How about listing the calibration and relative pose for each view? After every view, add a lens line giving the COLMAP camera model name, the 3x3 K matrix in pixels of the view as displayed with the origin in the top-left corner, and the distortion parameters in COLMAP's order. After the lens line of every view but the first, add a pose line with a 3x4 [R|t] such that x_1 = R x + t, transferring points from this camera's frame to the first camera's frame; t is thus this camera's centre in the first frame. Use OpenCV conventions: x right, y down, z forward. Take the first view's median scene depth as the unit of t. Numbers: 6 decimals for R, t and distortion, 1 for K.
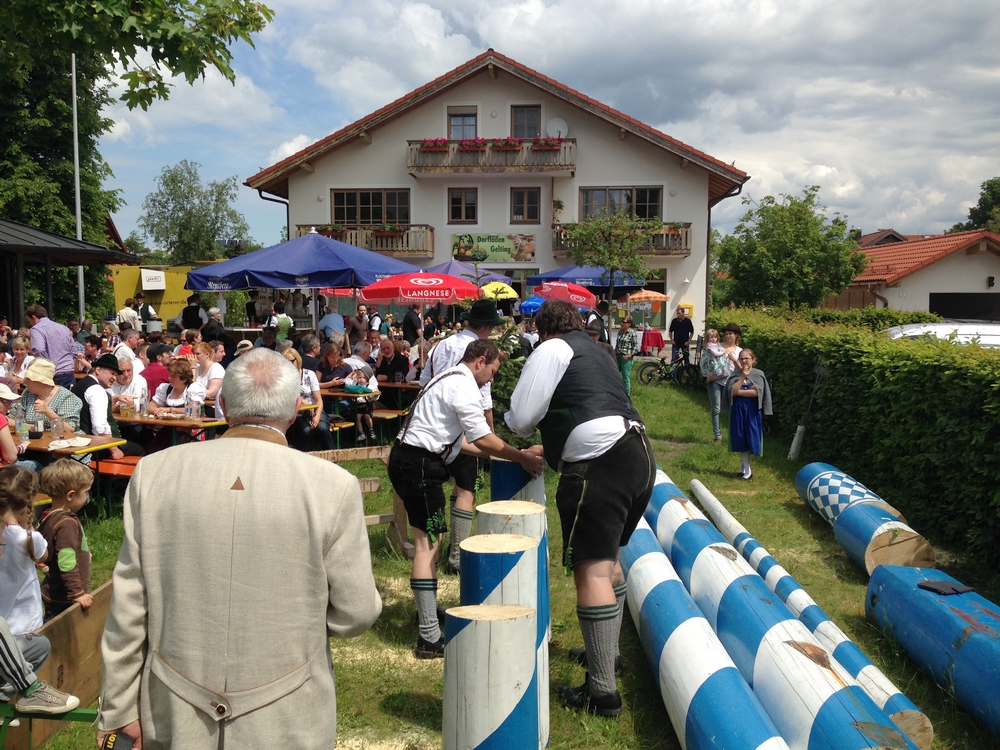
lens RADIAL K [[1033.8, 0, 513.9], [0, 1033.8, 399.6], [0, 0, 1]] dist [0.060784, 0.000000]
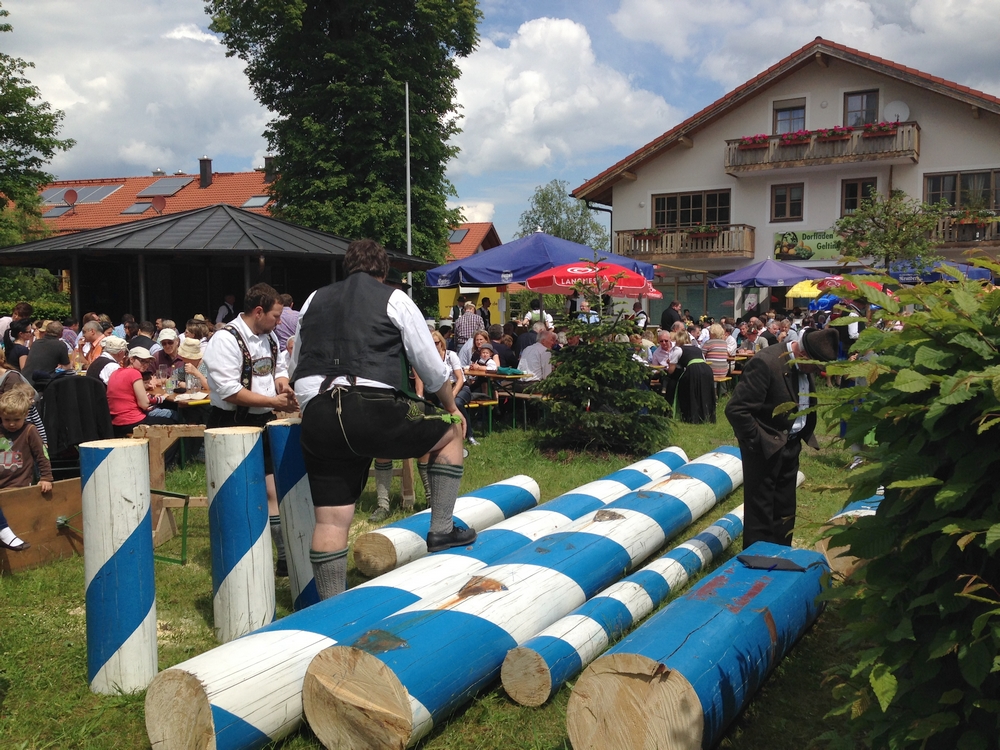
lens RADIAL K [[1033.8, 0, 507.4], [0, 1033.8, 405.5], [0, 0, 1]] dist [0.060784, 0.000000]
pose [[0.884560, 0.033089, -0.465251, 0.177884], [-0.039043, 0.999233, -0.003165, 0.014953], [0.464789, 0.020964, 0.885173, 0.023908]]
